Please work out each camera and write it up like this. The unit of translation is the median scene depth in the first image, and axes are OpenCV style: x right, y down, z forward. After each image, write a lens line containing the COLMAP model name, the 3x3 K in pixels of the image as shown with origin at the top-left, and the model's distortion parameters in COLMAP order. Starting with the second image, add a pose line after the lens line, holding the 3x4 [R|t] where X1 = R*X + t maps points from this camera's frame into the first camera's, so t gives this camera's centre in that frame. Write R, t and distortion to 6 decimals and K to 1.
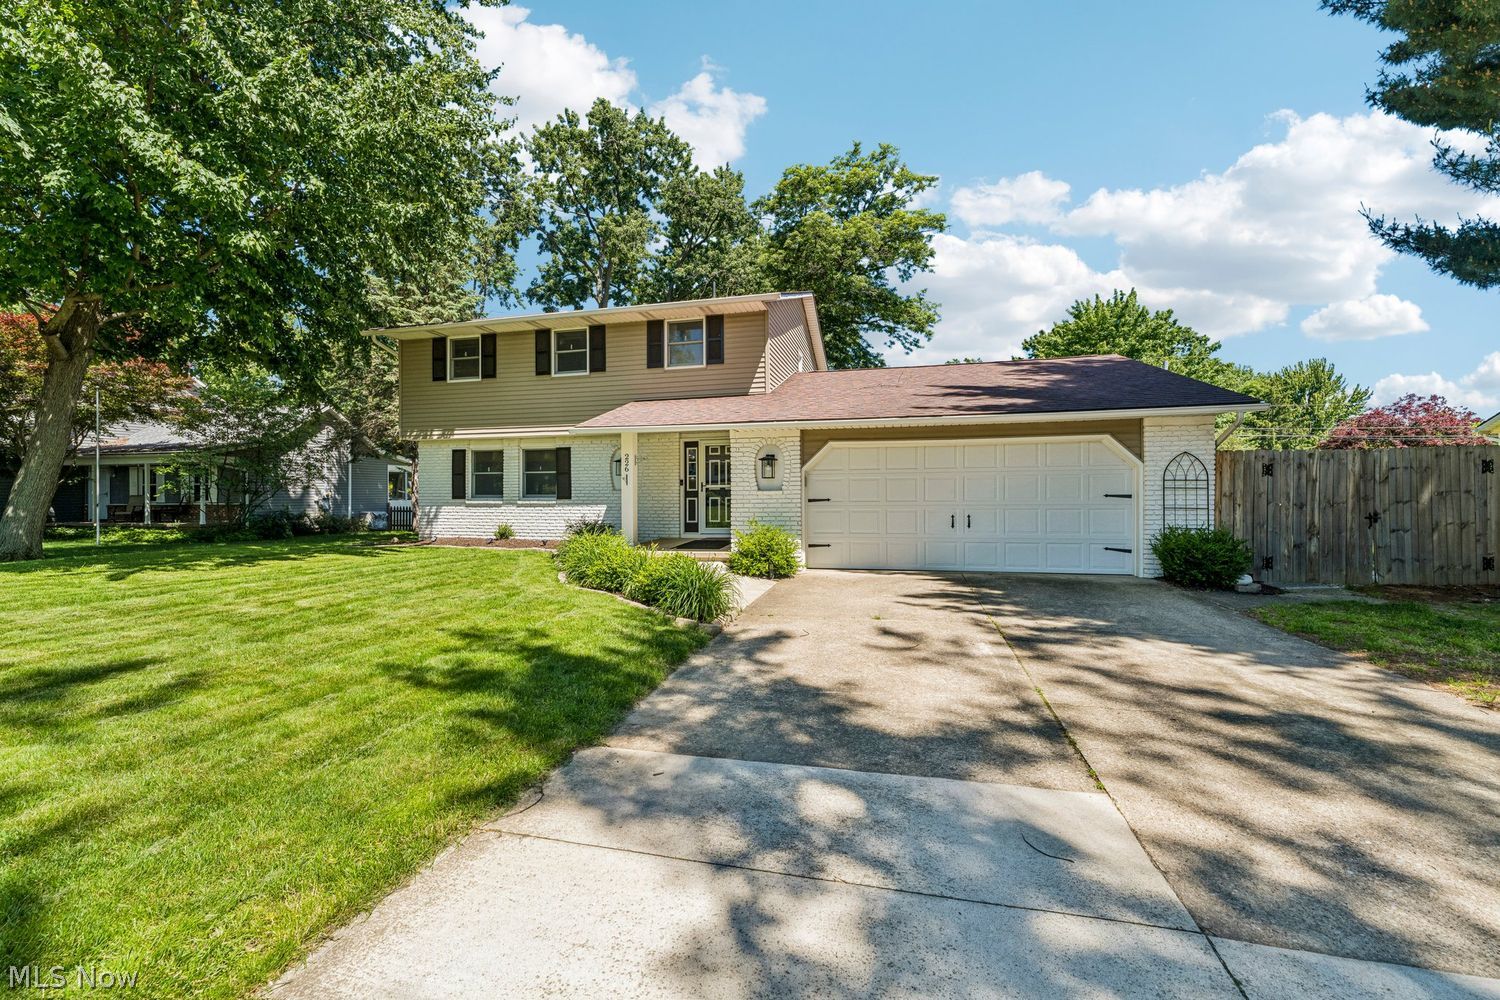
lens RADIAL K [[610.4, 0, 746.2], [0, 610.4, 499.3], [0, 0, 1]] dist [-0.009609, 0.000621]
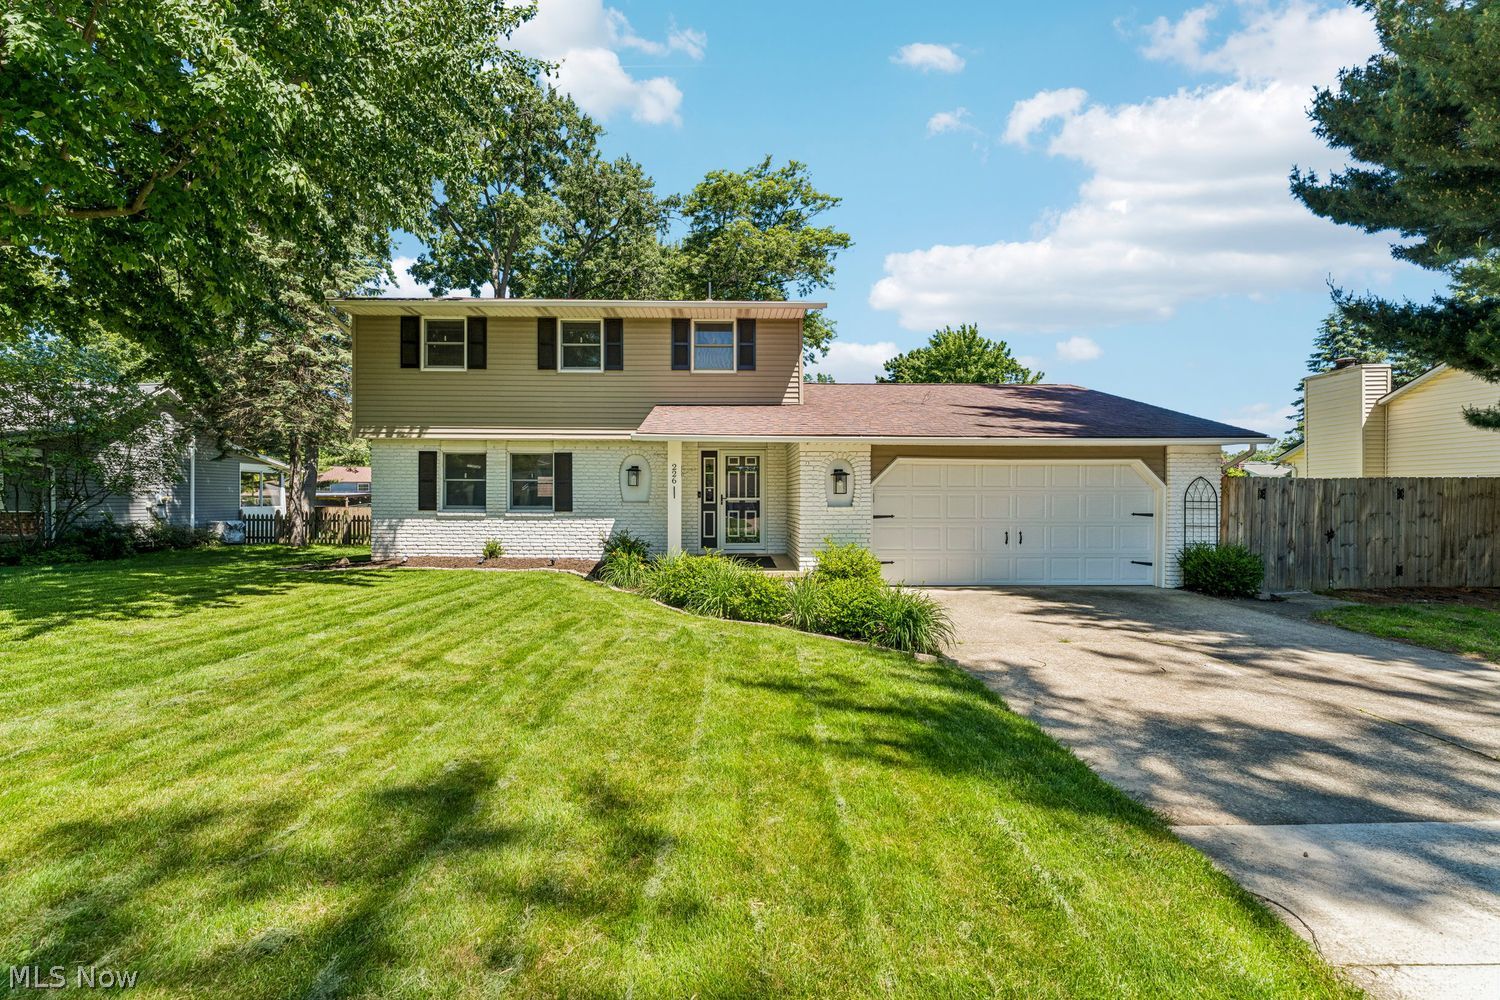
lens RADIAL K [[610.4, 0, 750.5], [0, 610.4, 504.9], [0, 0, 1]] dist [-0.009609, 0.000621]
pose [[0.966933, 0.009373, 0.254859, -0.261819], [-0.009140, 0.999956, -0.002098, -0.010377], [-0.254868, -0.000301, 0.966976, 0.078568]]
